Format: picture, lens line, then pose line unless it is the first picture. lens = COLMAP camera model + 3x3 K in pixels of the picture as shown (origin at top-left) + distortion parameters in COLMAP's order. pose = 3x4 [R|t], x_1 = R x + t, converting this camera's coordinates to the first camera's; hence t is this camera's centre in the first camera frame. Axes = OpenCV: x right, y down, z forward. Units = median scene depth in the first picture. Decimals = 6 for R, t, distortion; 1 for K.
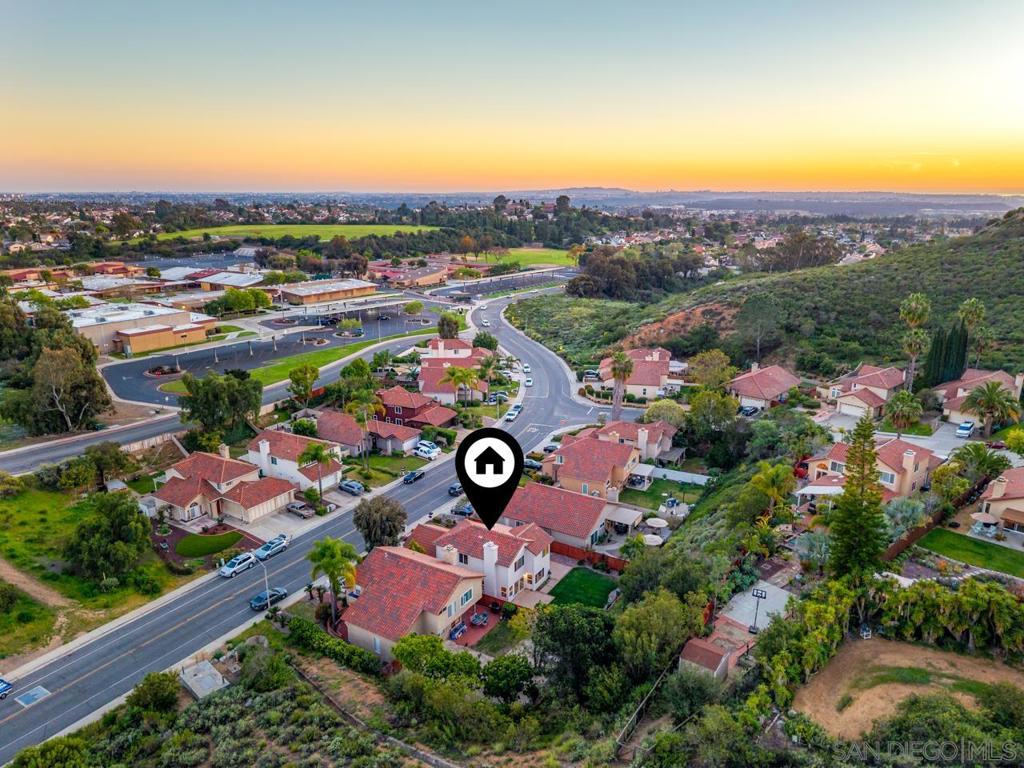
lens RADIAL K [[688.8, 0, 512.0], [0, 688.8, 384.0], [0, 0, 1]] dist [0.071163, -0.101027]
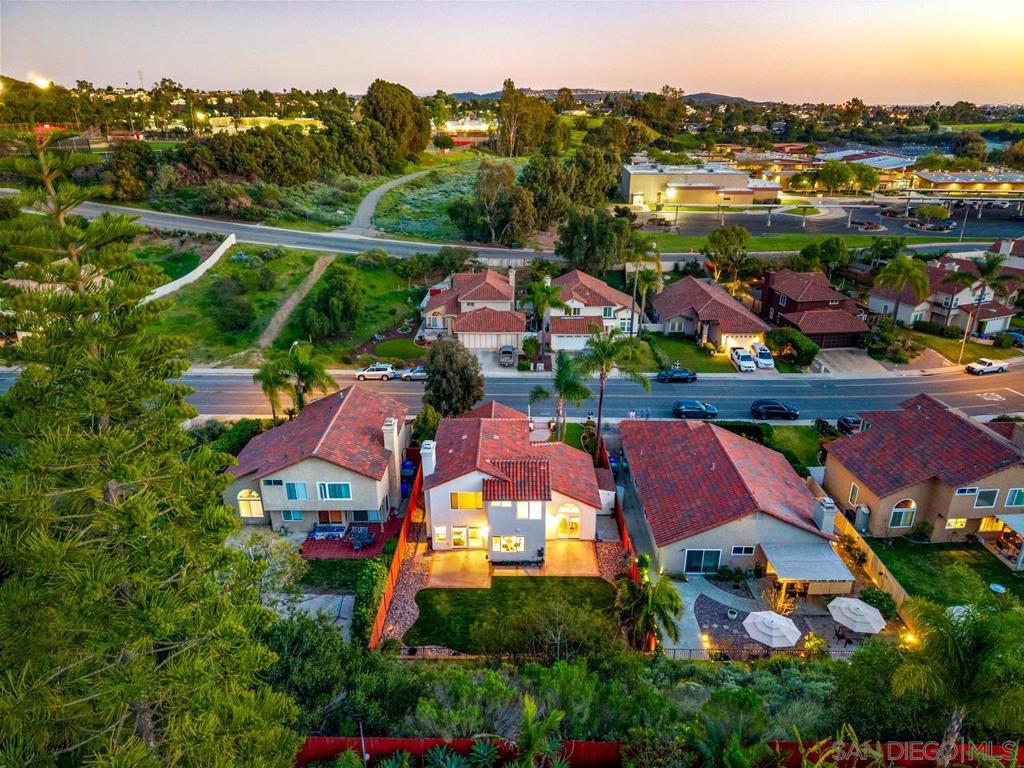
lens RADIAL K [[680.4, 0, 517.1], [0, 680.4, 382.2], [0, 0, 1]] dist [0.004749, -0.001584]
pose [[0.517019, 0.319370, -0.794162, 0.315381], [-0.220310, 0.946181, 0.237077, 0.014837], [0.827137, 0.052388, 0.559554, 0.497354]]
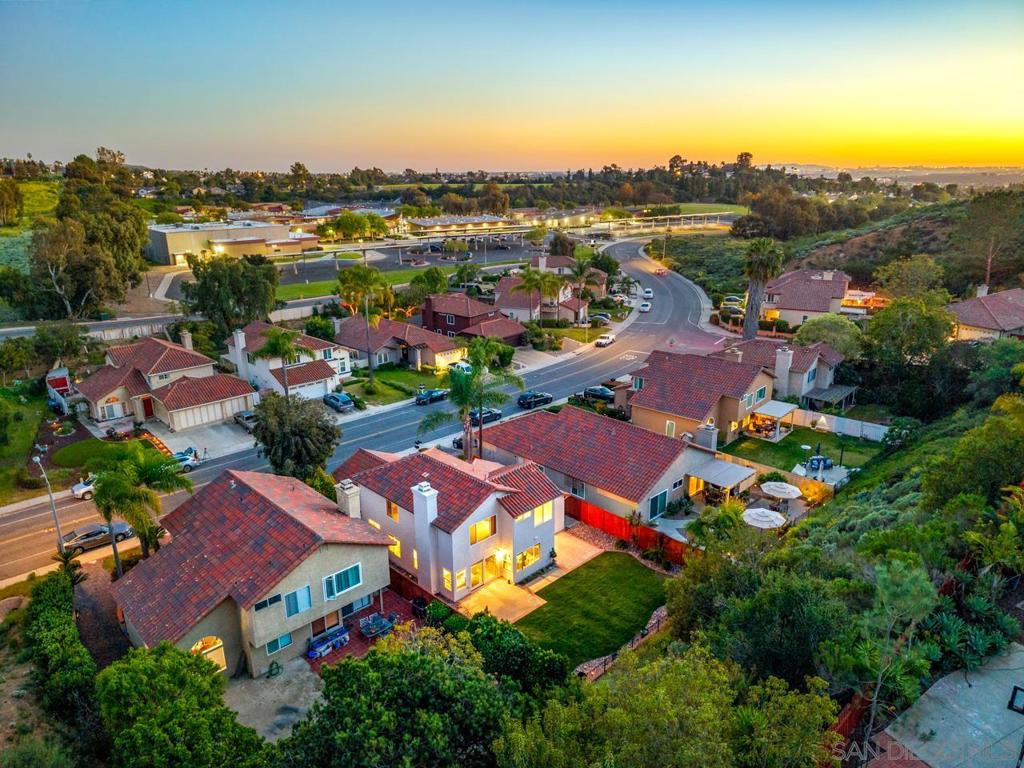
lens RADIAL K [[680.4, 0, 517.1], [0, 680.4, 382.2], [0, 0, 1]] dist [0.004749, -0.001584]
pose [[0.969550, 0.067035, -0.235541, 0.104850], [-0.058697, 0.997382, 0.042242, 0.085815], [0.237756, -0.027130, 0.970946, 0.351462]]
